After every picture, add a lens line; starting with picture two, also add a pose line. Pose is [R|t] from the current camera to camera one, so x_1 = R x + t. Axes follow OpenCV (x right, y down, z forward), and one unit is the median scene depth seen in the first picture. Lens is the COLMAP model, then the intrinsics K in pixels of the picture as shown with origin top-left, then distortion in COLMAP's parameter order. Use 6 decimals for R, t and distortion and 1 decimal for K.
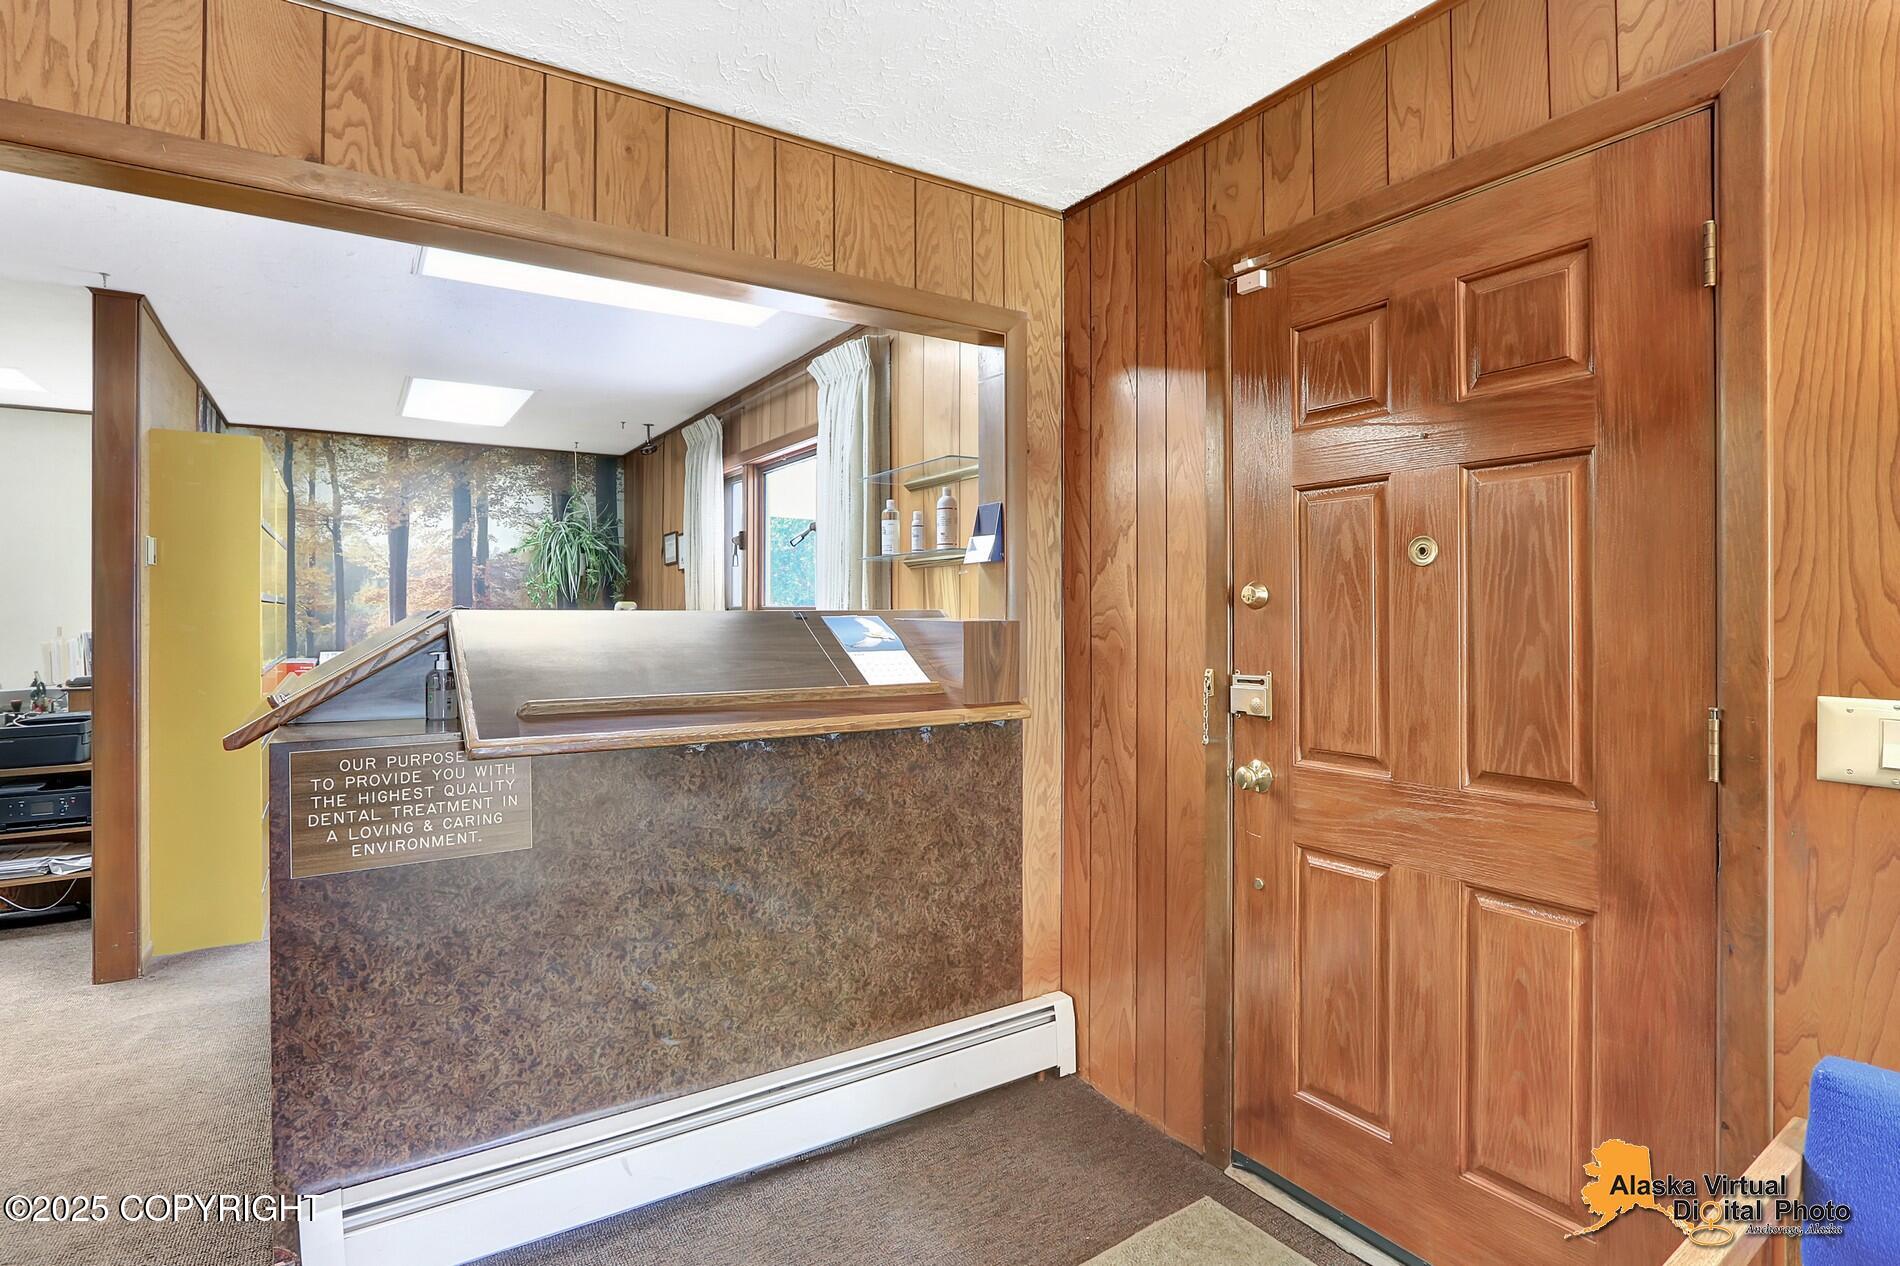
lens RADIAL K [[916.6, 0, 940.9], [0, 916.6, 623.4], [0, 0, 1]] dist [-0.016210, -0.000023]
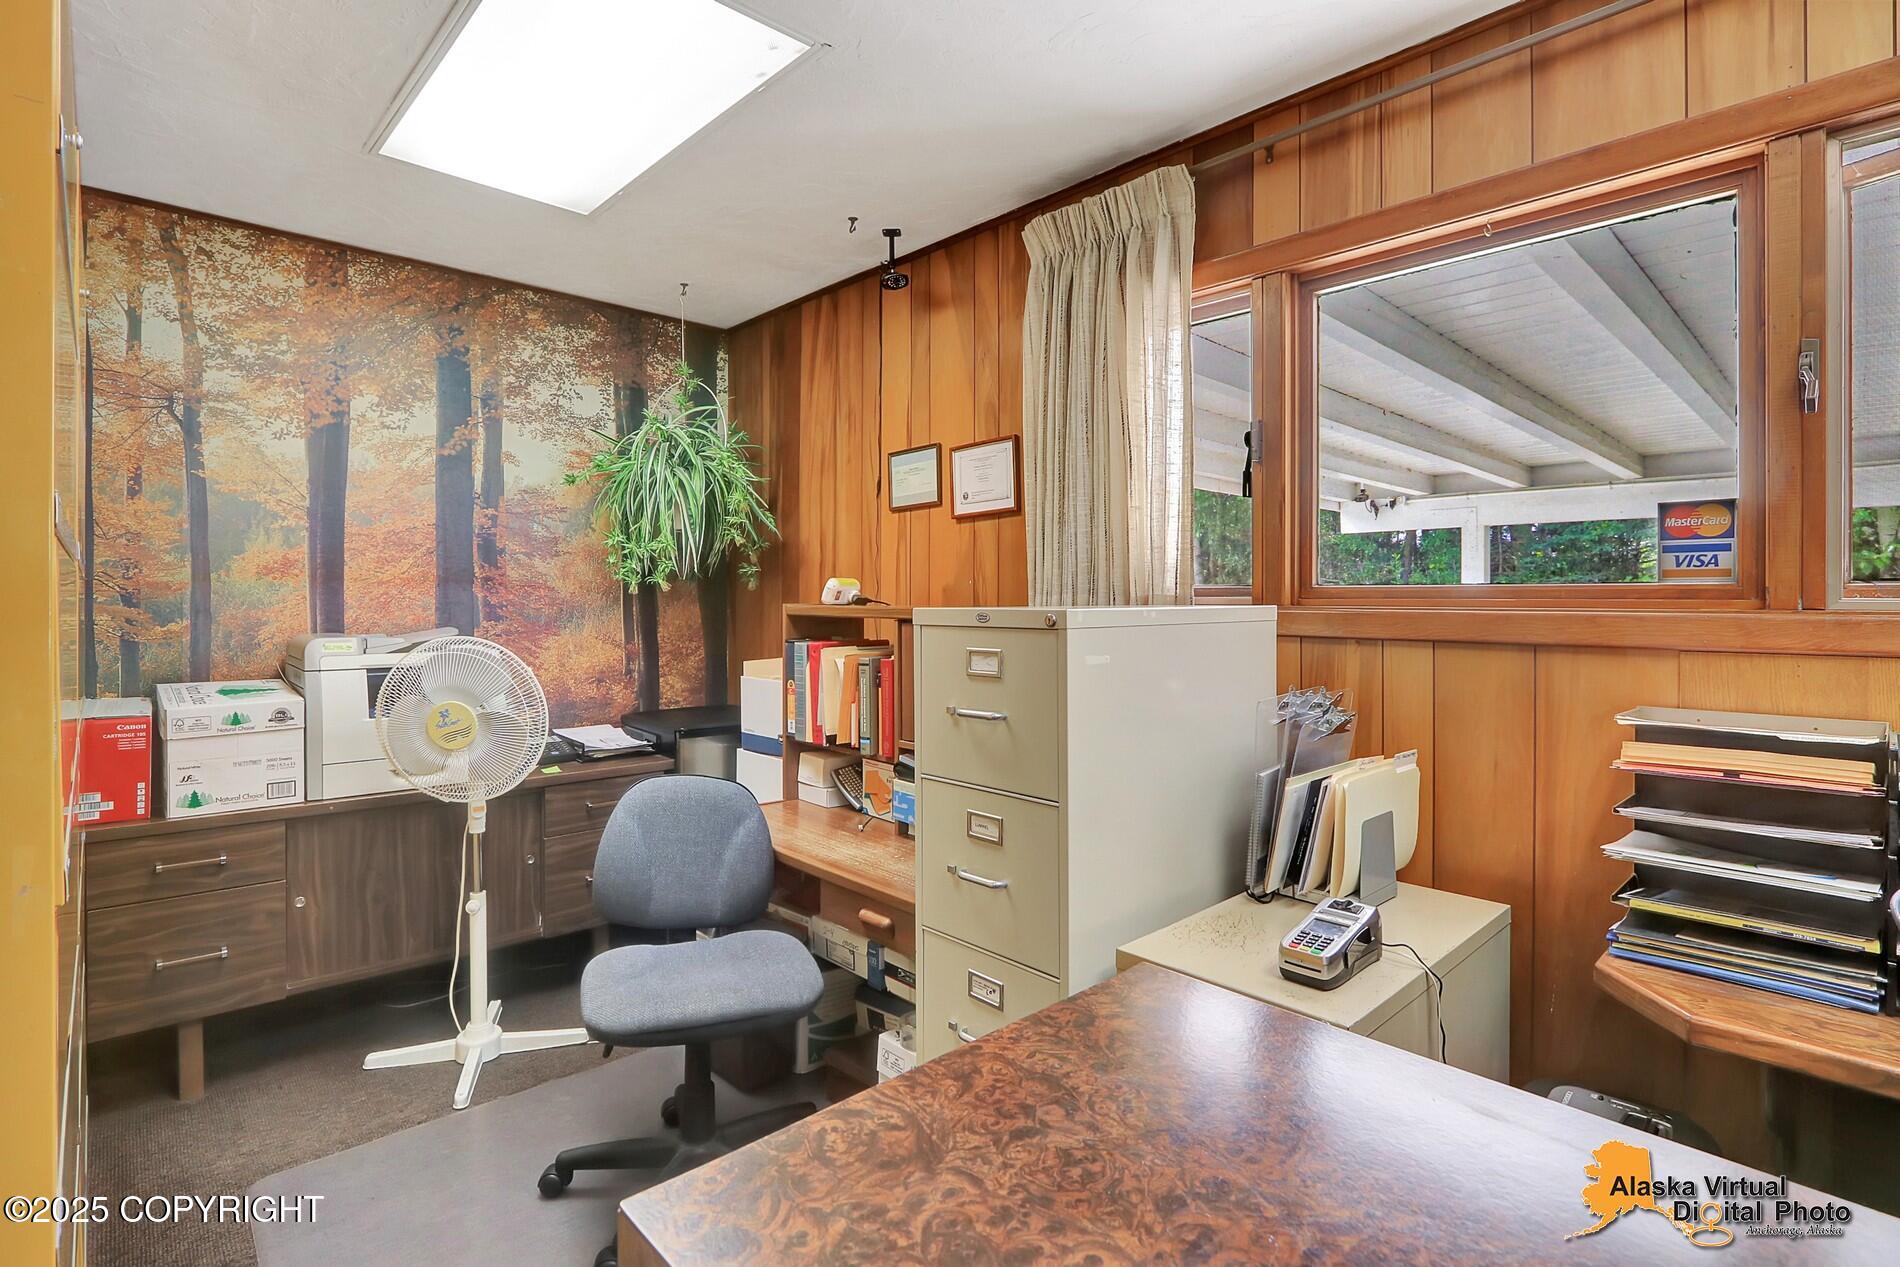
lens RADIAL K [[916.6, 0, 956.6], [0, 916.6, 615.9], [0, 0, 1]] dist [-0.016210, -0.000023]
pose [[0.984445, 0.004456, 0.175639, -0.351272], [-0.005741, 0.999960, 0.006808, -0.007908], [-0.175602, -0.007710, 0.984431, 0.463154]]
